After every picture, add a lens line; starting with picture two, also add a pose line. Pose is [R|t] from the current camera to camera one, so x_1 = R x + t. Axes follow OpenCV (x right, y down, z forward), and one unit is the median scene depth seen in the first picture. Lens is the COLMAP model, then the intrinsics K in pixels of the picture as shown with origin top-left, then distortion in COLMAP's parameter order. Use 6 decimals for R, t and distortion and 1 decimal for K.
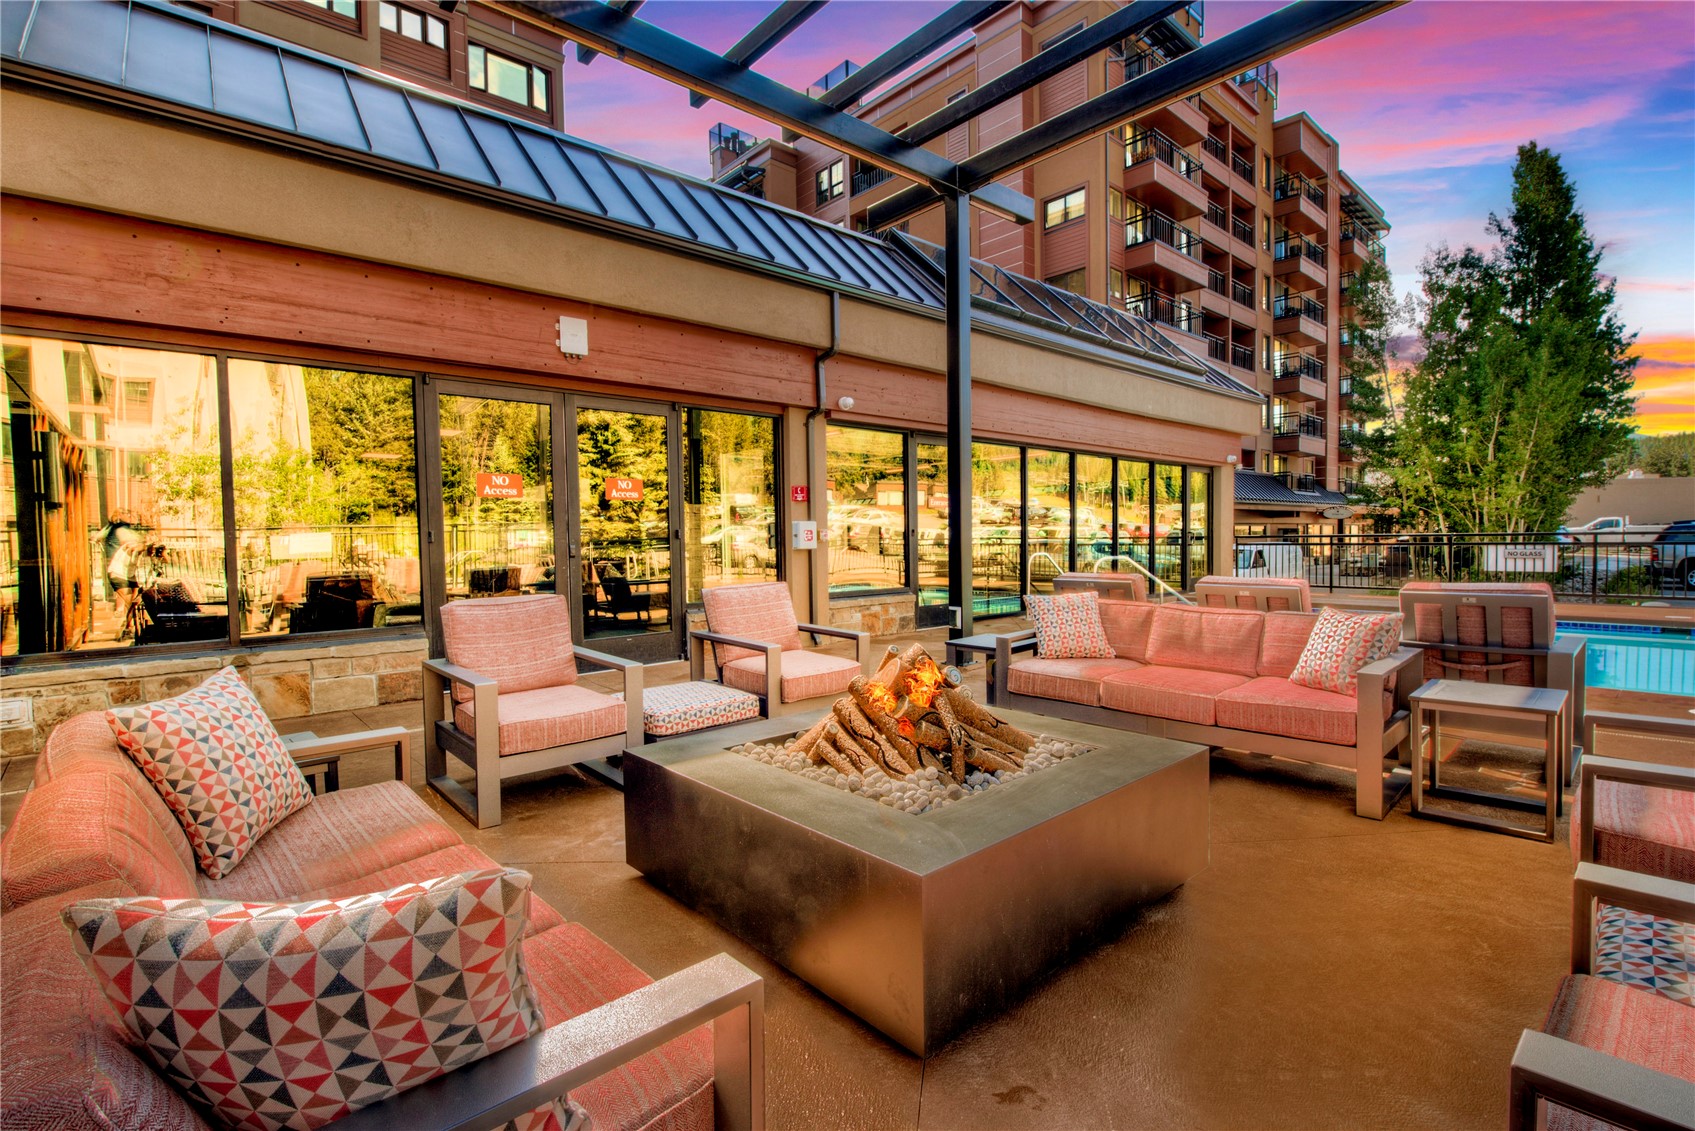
lens RADIAL K [[774.3, 0, 847.5], [0, 774.3, 565.5], [0, 0, 1]] dist [-0.001785, 0.000281]
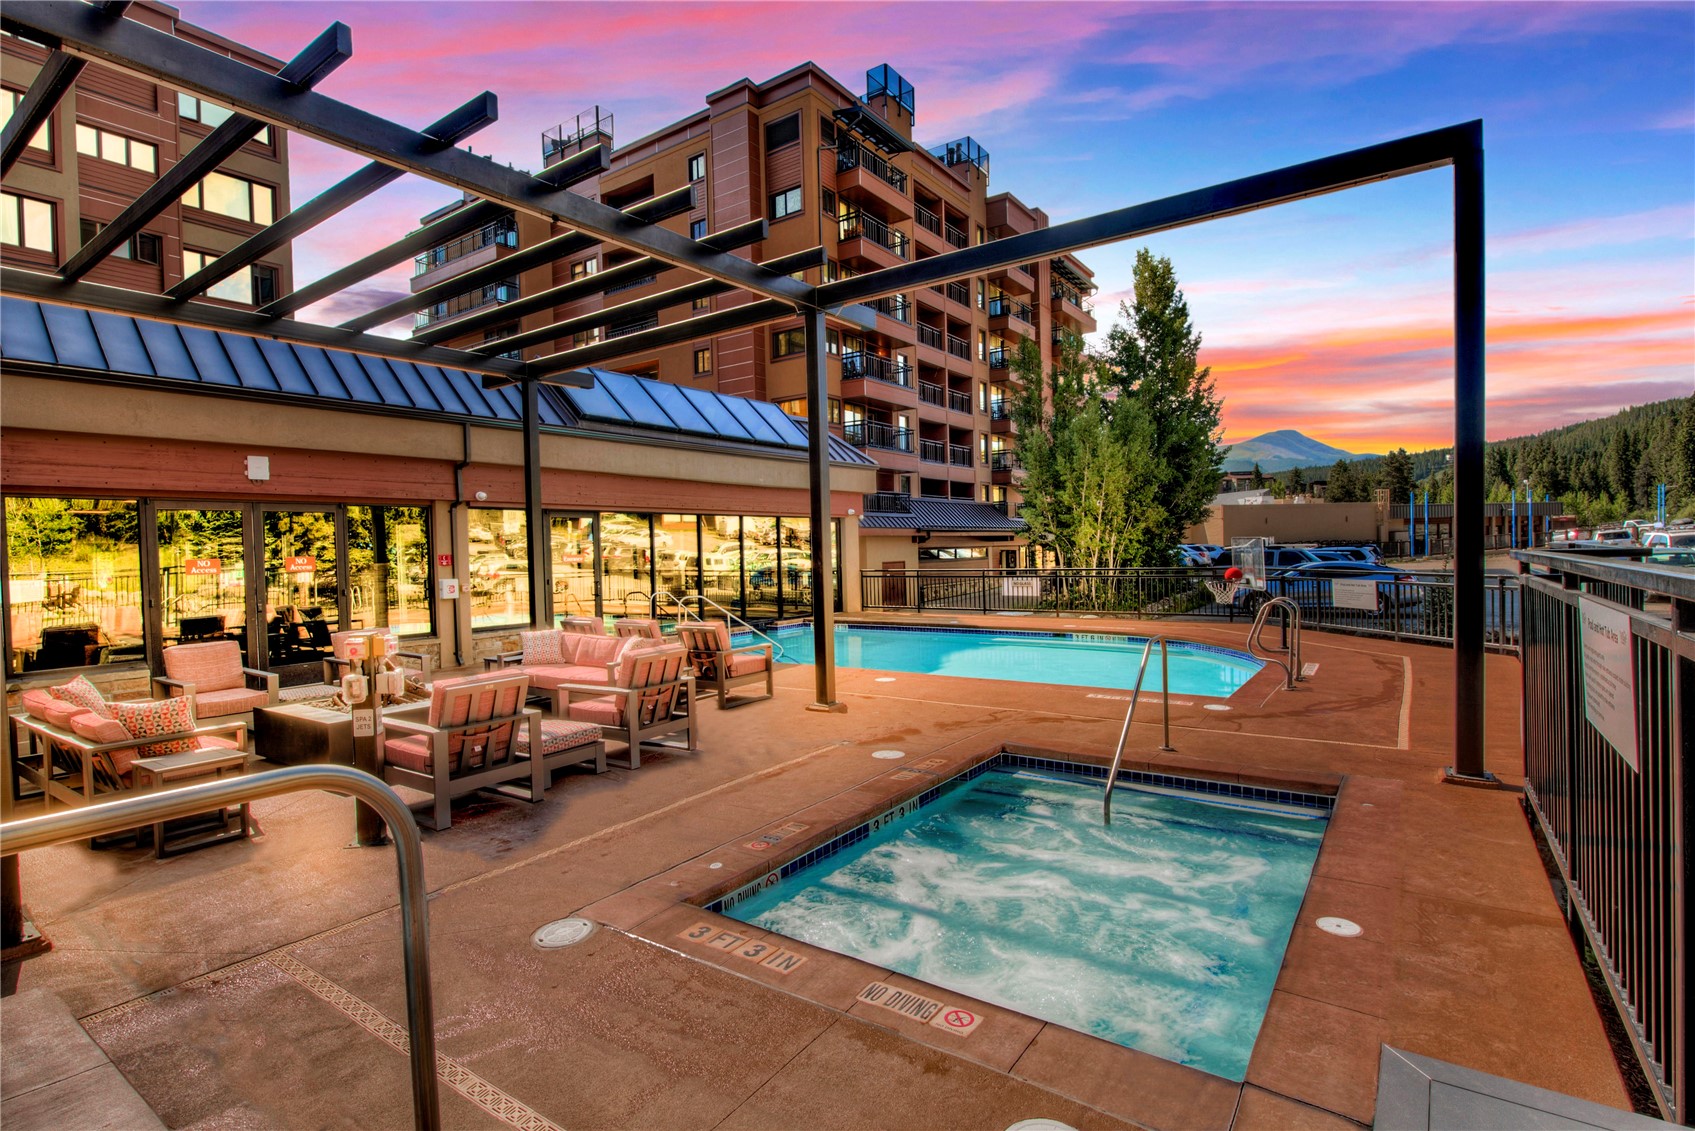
lens RADIAL K [[821.6, 0, 844.5], [0, 821.6, 569.6], [0, 0, 1]] dist [-0.003868, 0.000134]
pose [[0.974816, -0.014762, 0.222522, 0.233855], [0.017988, 0.999760, -0.012479, -0.031092], [-0.222285, 0.016167, 0.974848, -0.472824]]
